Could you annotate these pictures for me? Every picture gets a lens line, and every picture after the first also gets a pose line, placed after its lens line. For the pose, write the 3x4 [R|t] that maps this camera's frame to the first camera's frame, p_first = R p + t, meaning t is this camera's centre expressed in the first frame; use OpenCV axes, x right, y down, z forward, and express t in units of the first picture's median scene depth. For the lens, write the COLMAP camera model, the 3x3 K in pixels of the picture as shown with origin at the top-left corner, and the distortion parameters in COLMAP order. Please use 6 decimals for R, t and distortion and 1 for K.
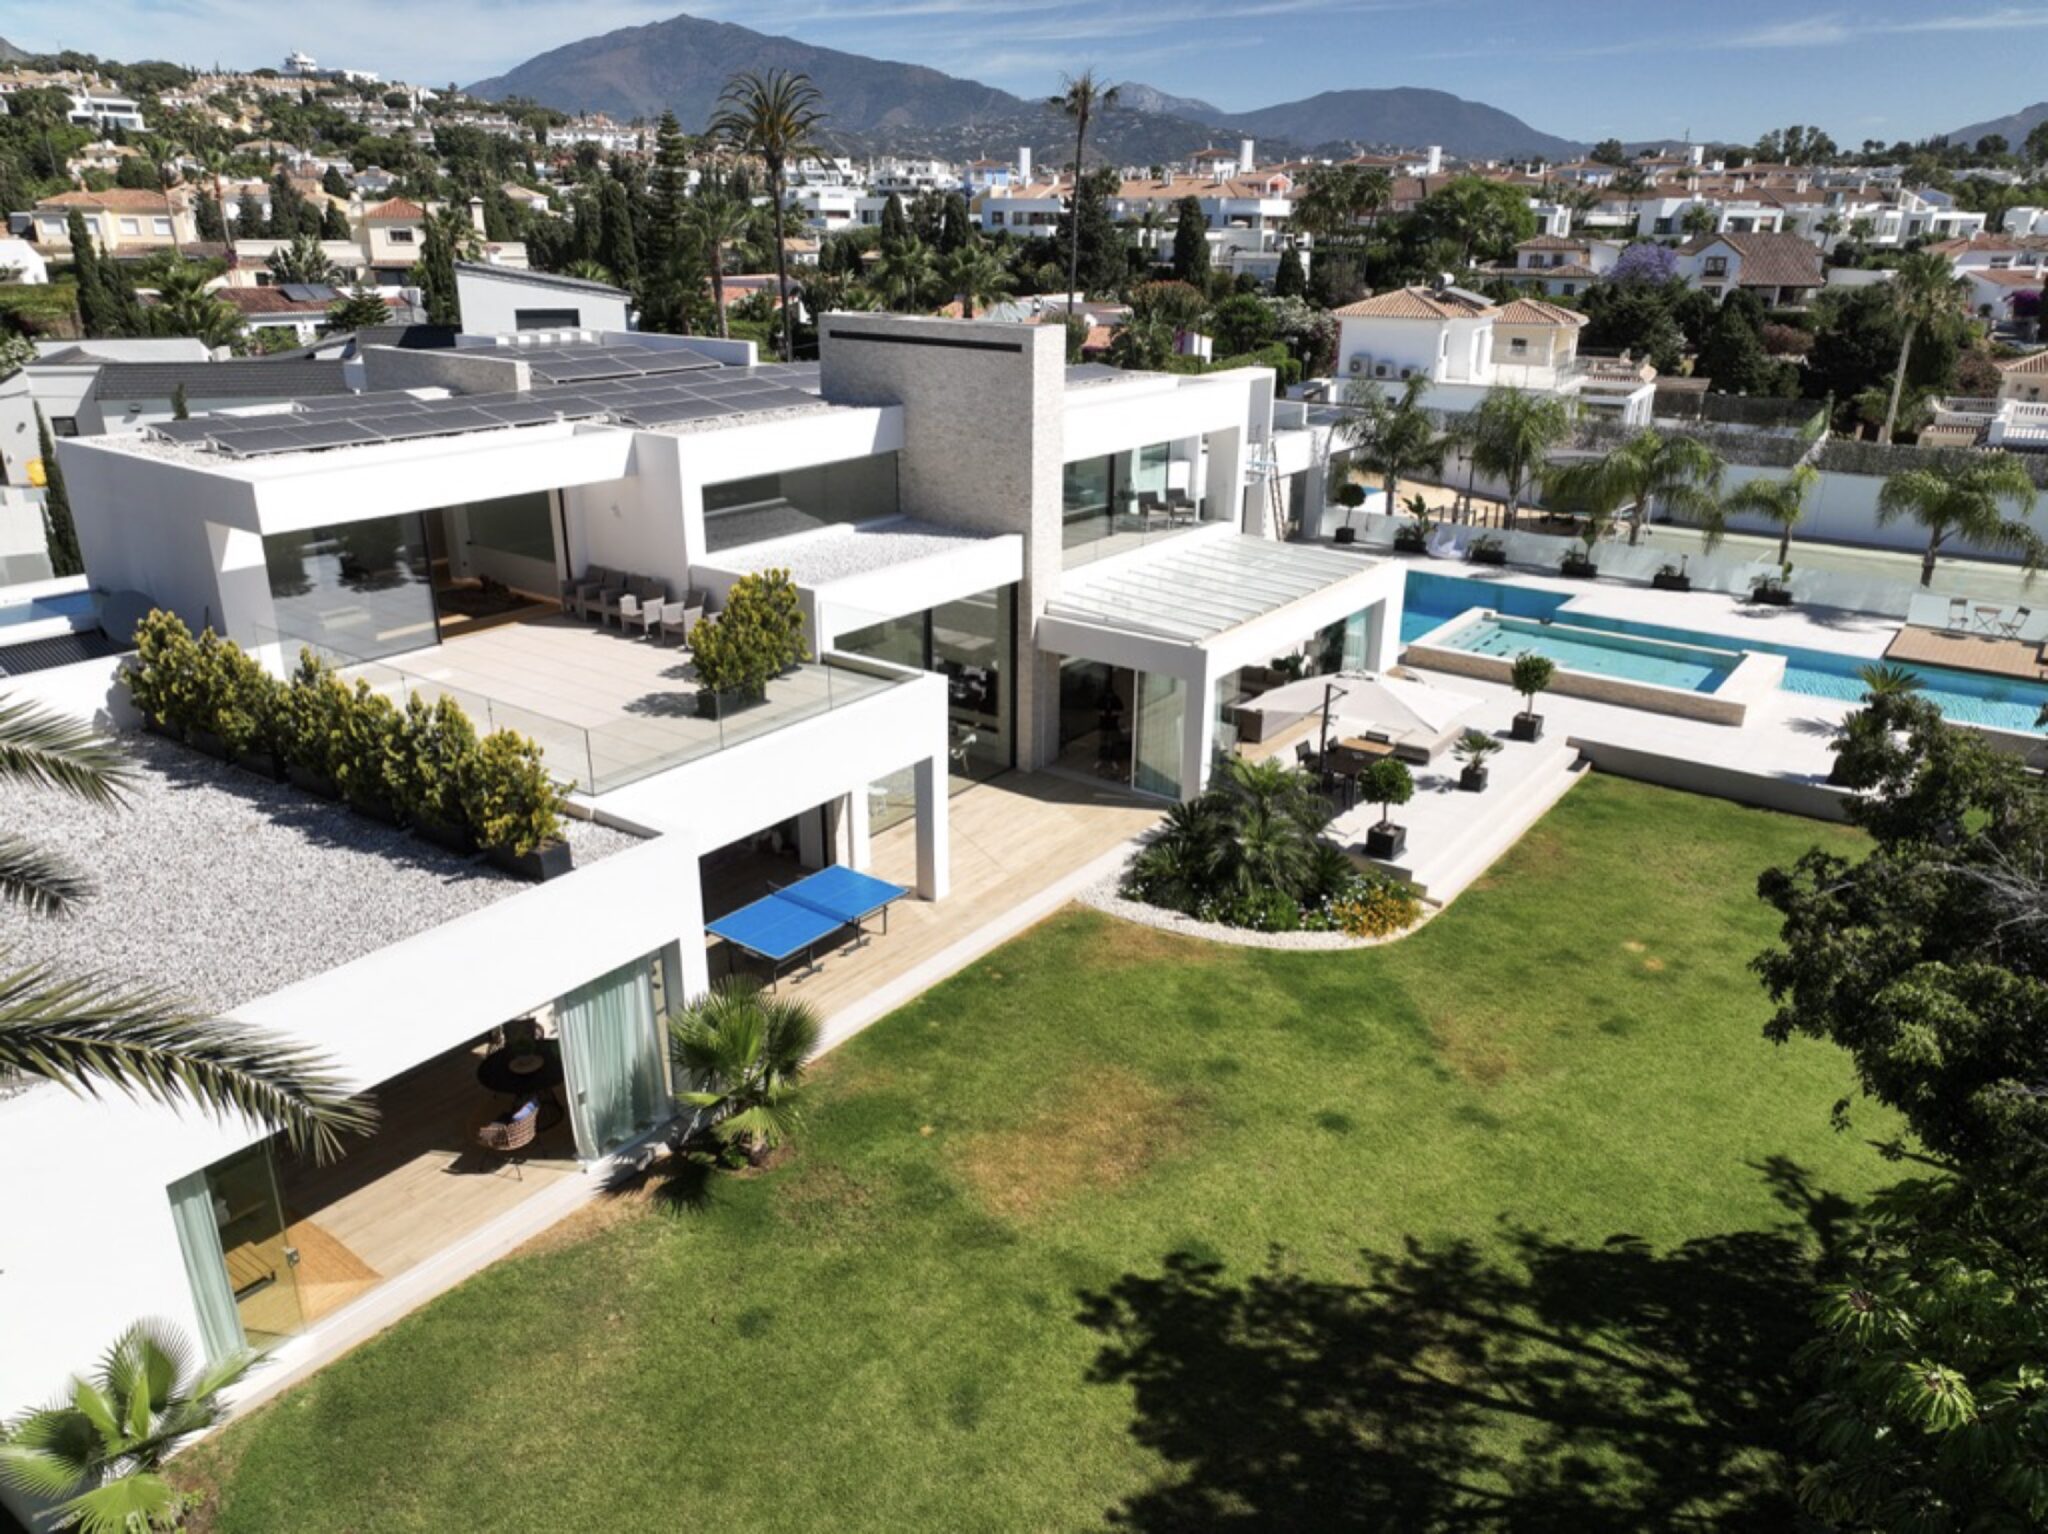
lens RADIAL K [[1441.4, 0, 1024.0], [0, 1441.4, 767.0], [0, 0, 1]] dist [-0.009853, 0.018261]
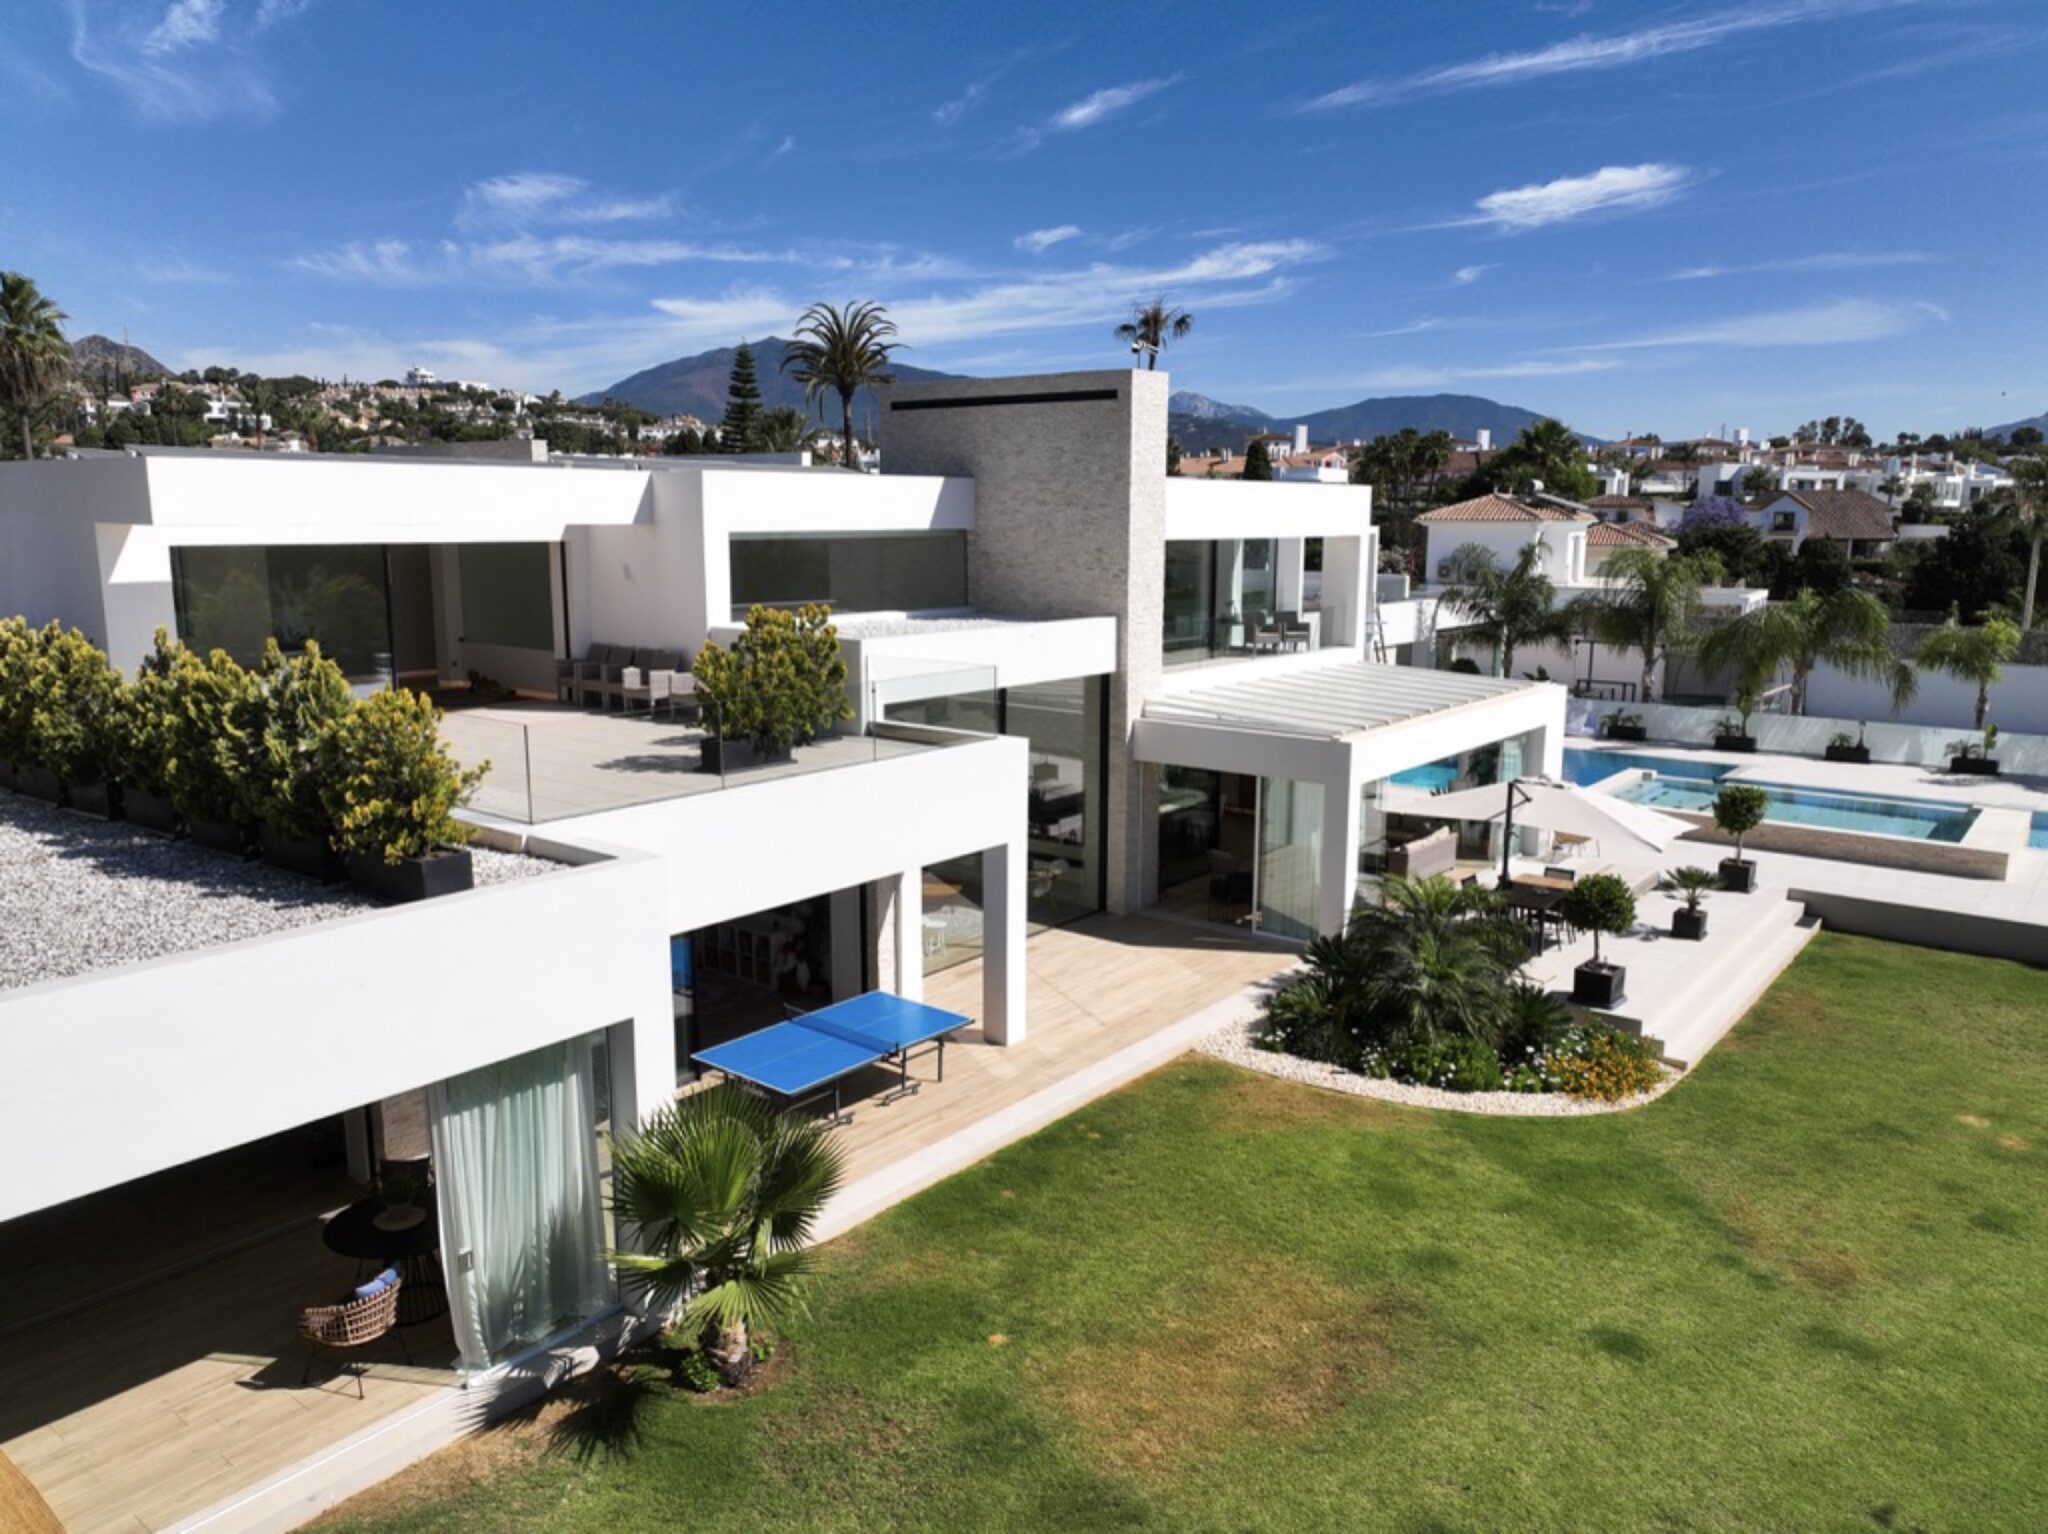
lens RADIAL K [[1441.4, 0, 1024.0], [0, 1441.4, 767.0], [0, 0, 1]] dist [-0.009853, 0.018261]
pose [[0.999155, 0.003837, -0.040921, -0.022247], [-0.011507, 0.981932, -0.188885, 0.089340], [0.039457, 0.189196, 0.981146, 0.230299]]
